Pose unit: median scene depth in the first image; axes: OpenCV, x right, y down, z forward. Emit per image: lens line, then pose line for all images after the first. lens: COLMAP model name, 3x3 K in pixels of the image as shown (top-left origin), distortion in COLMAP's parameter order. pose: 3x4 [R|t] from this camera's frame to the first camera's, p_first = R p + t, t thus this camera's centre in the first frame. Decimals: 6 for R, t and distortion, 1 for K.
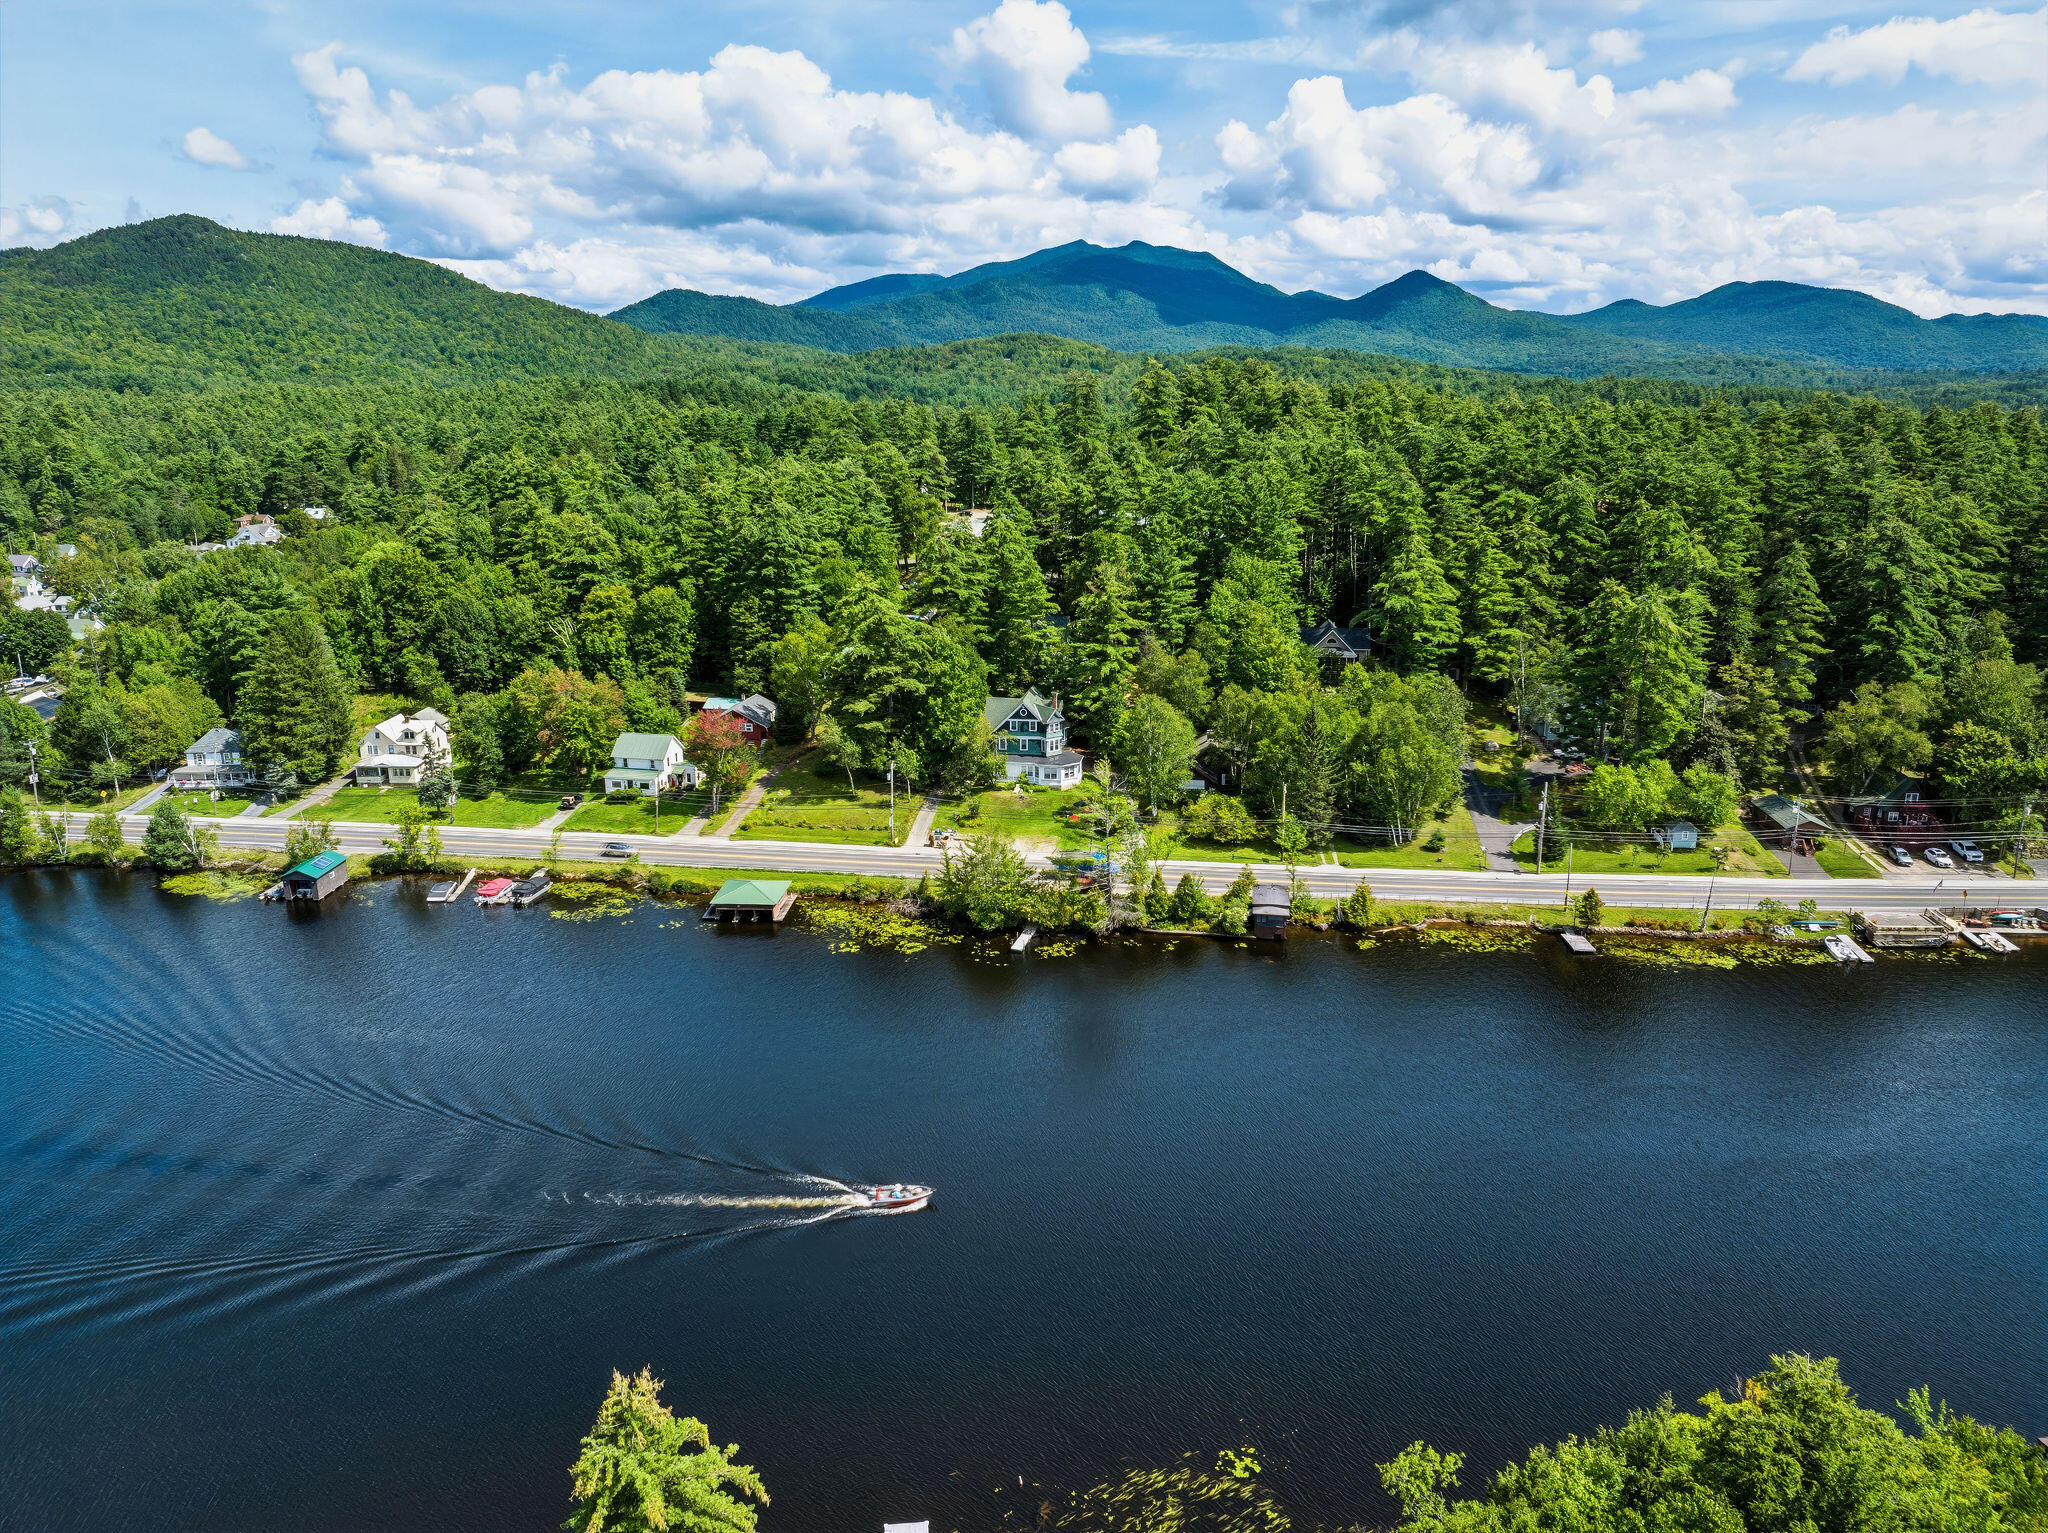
lens RADIAL K [[1440.6, 0, 1023.0], [0, 1440.6, 762.7], [0, 0, 1]] dist [-0.039976, 0.002741]
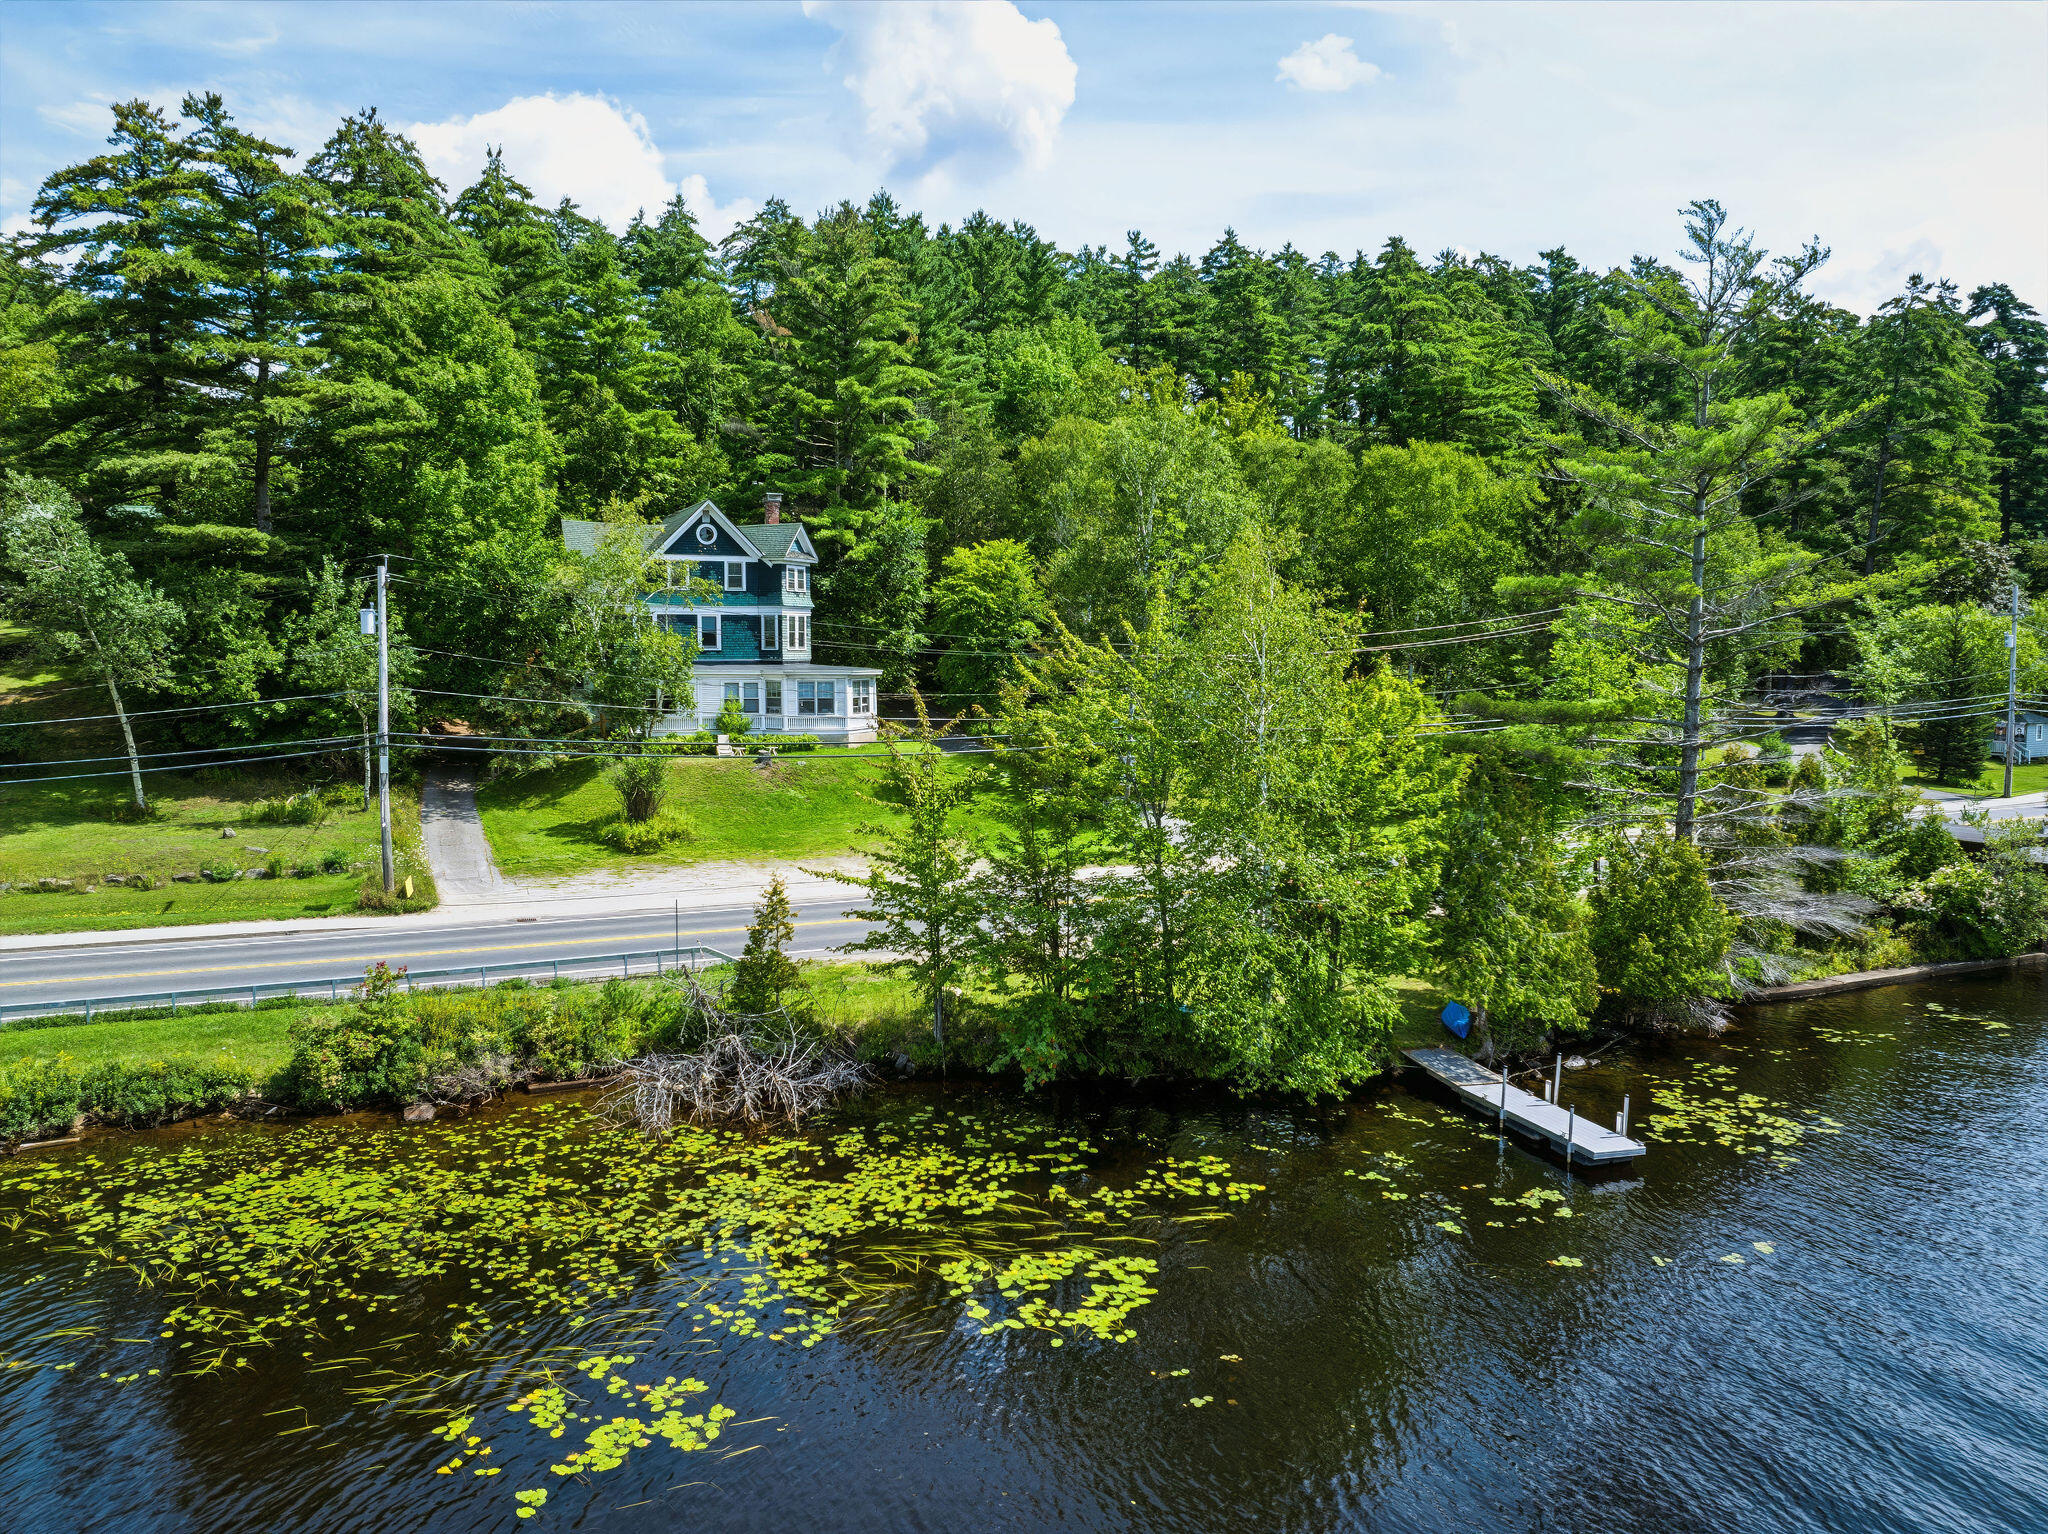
lens RADIAL K [[1440.6, 0, 1020.7], [0, 1440.6, 766.4], [0, 0, 1]] dist [-0.039976, 0.002741]
pose [[0.847129, -0.041026, 0.529801, -0.119183], [0.134576, 0.981076, -0.139210, 0.076228], [-0.514064, 0.189227, 0.836619, 0.685252]]
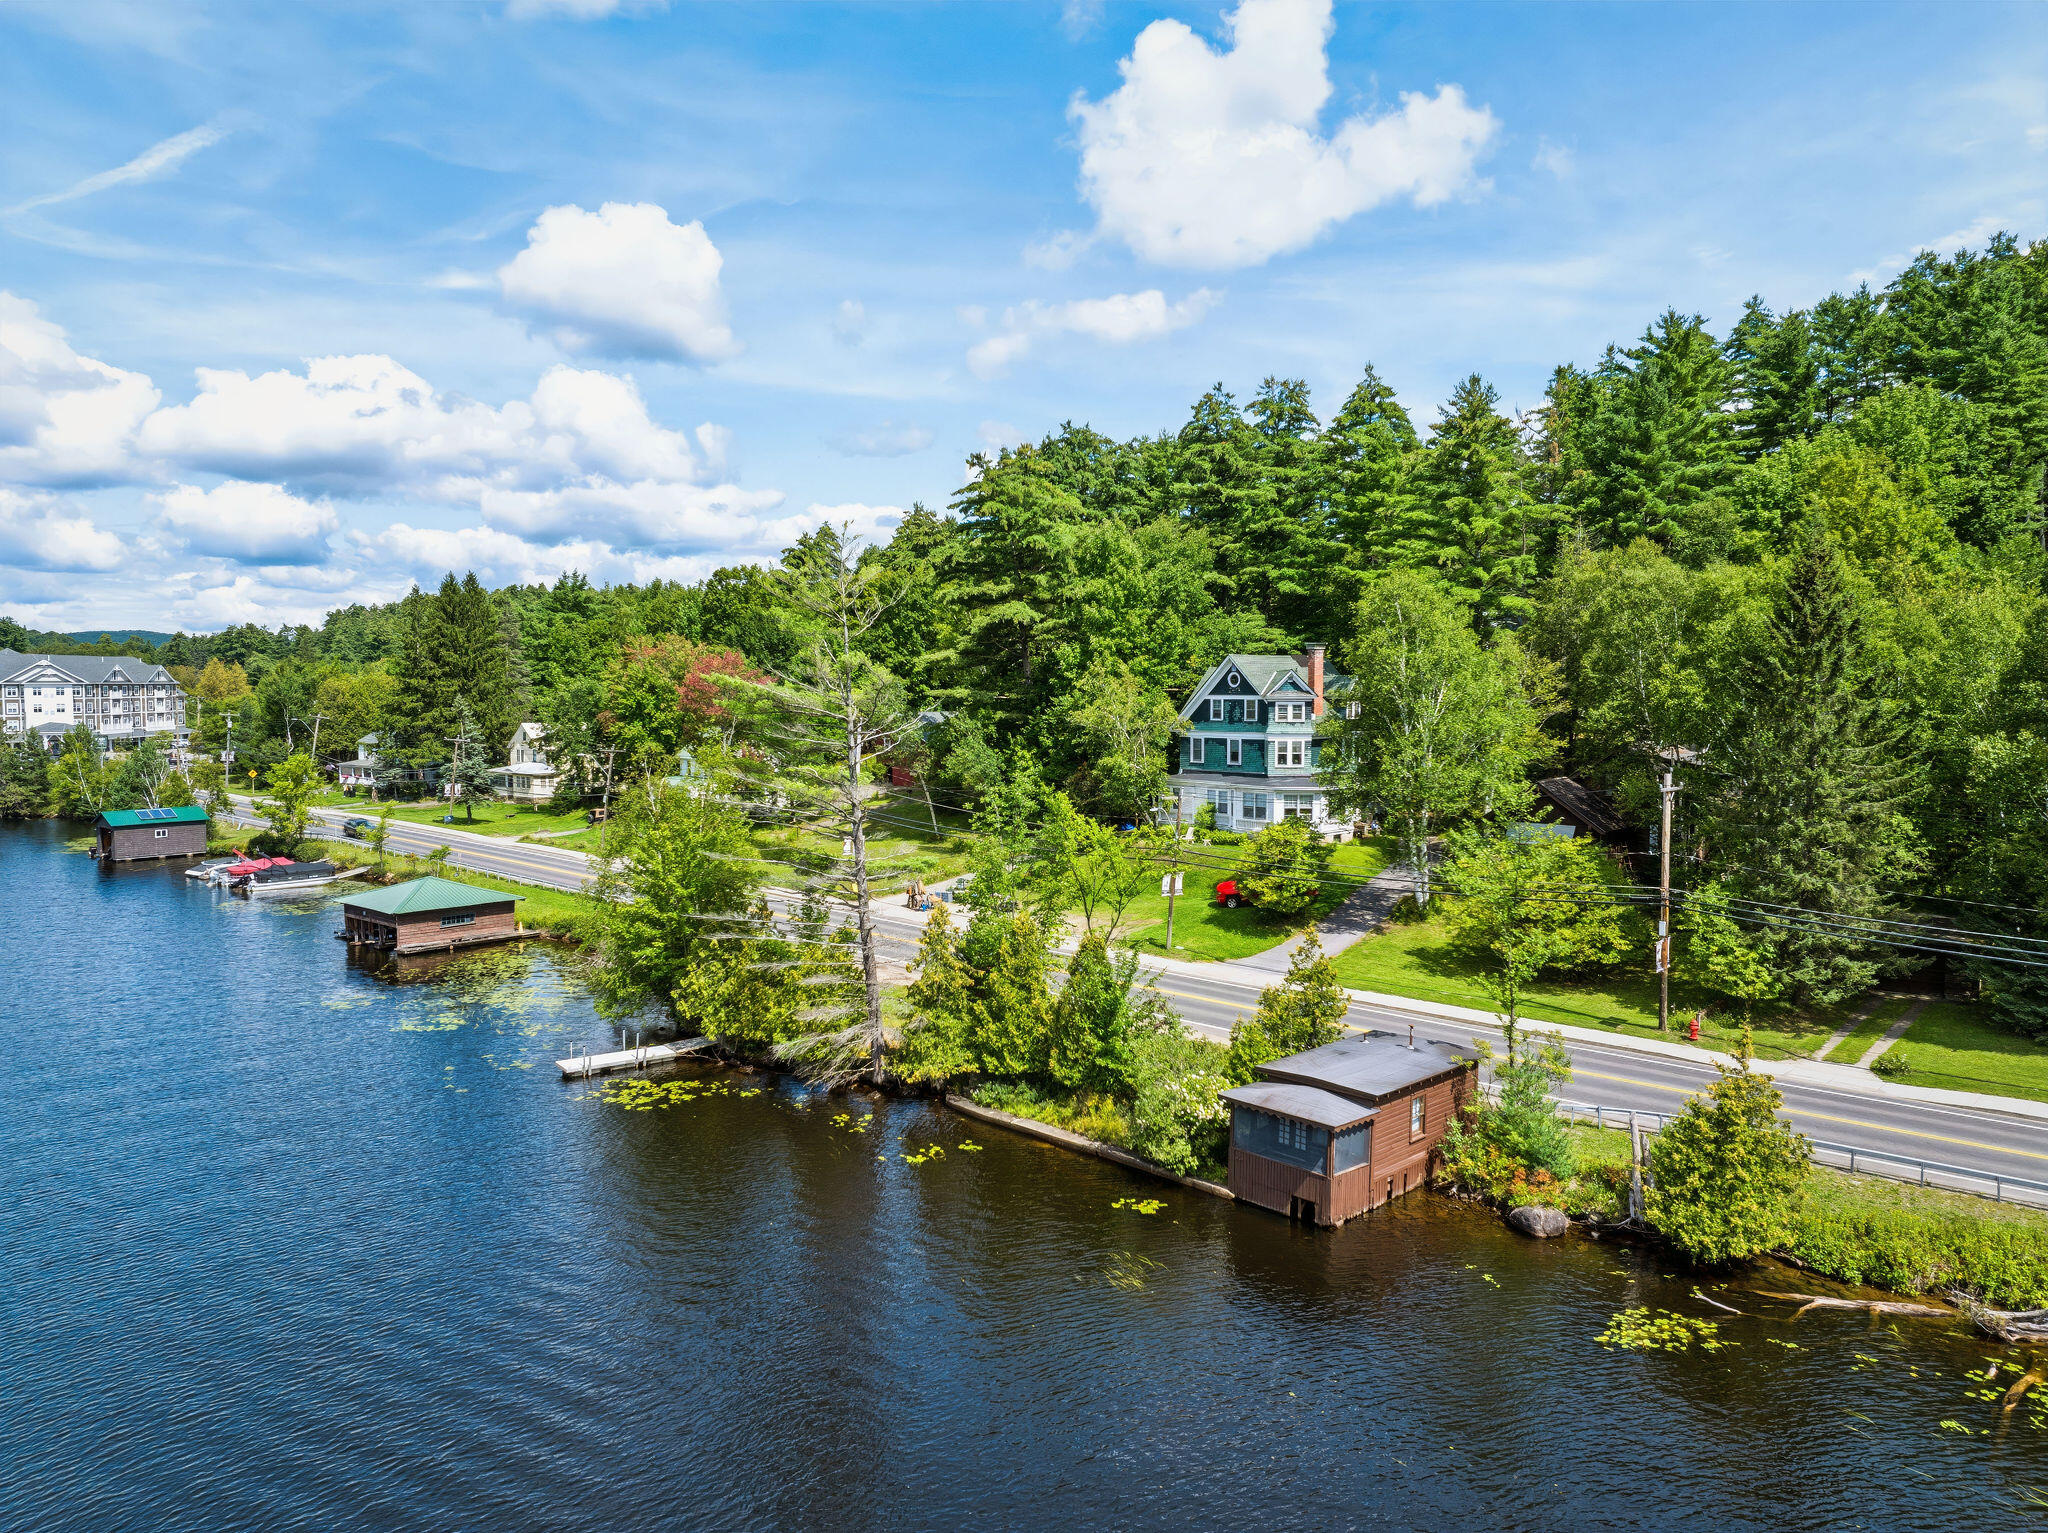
lens RADIAL K [[1440.6, 0, 1020.4], [0, 1440.6, 763.9], [0, 0, 1]] dist [-0.039976, 0.002741]
pose [[0.797386, 0.035834, -0.602405, 0.224758], [-0.157728, 0.975911, -0.150728, 0.071857], [0.582492, 0.215205, 0.783830, 0.601214]]
